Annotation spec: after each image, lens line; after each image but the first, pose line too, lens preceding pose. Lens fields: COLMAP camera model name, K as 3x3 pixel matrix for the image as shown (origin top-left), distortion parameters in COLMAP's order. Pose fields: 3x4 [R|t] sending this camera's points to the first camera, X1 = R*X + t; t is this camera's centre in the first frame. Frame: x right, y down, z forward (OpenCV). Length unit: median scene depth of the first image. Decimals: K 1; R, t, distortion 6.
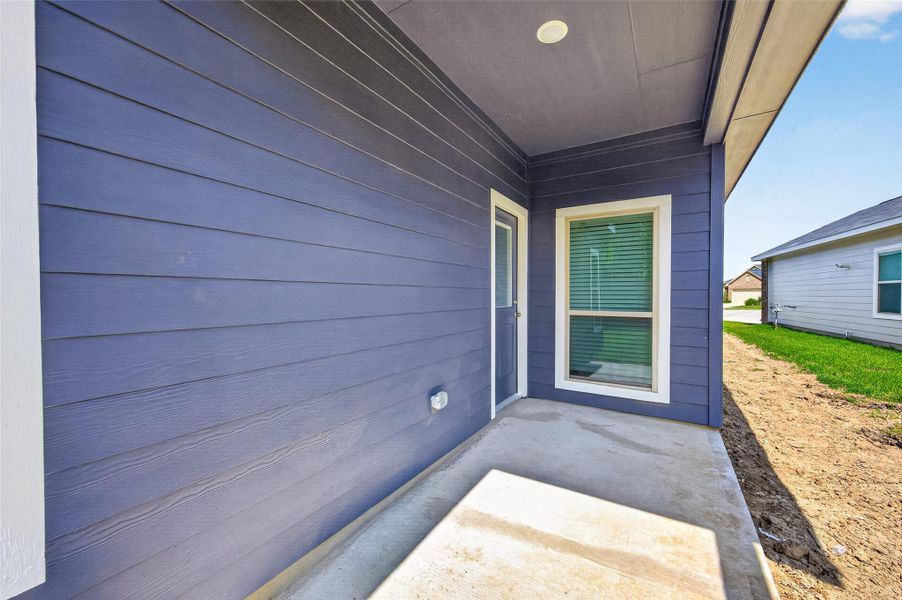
lens RADIAL K [[350.8, 0, 452.7], [0, 350.8, 299.3], [0, 0, 1]] dist [0.003301, 0.000014]
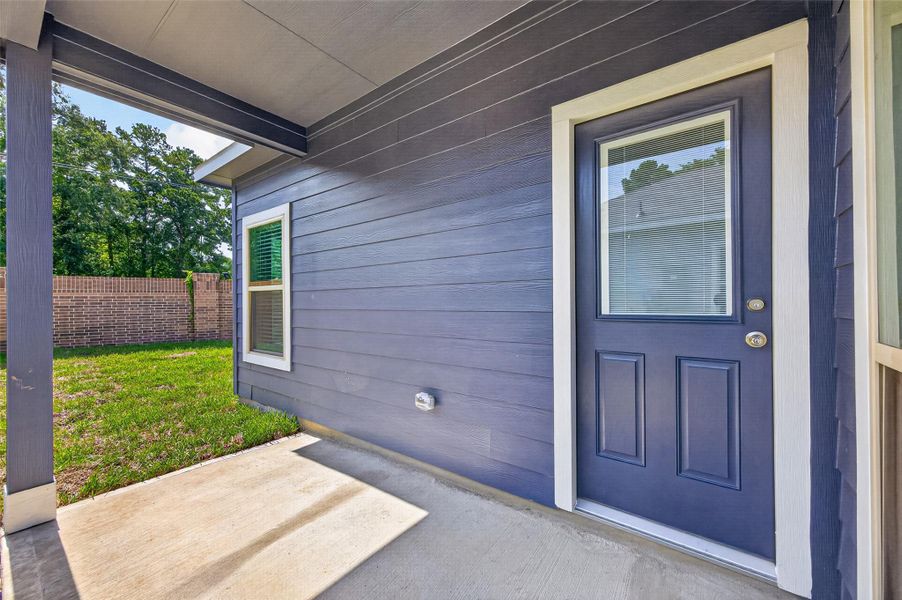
lens RADIAL K [[350.8, 0, 452.7], [0, 350.8, 299.3], [0, 0, 1]] dist [0.003301, 0.000014]
pose [[-0.103979, -0.016765, -0.994438, 0.922571], [-0.007673, 0.999842, -0.016054, 0.022492], [0.994550, 0.005961, -0.104091, 1.167279]]
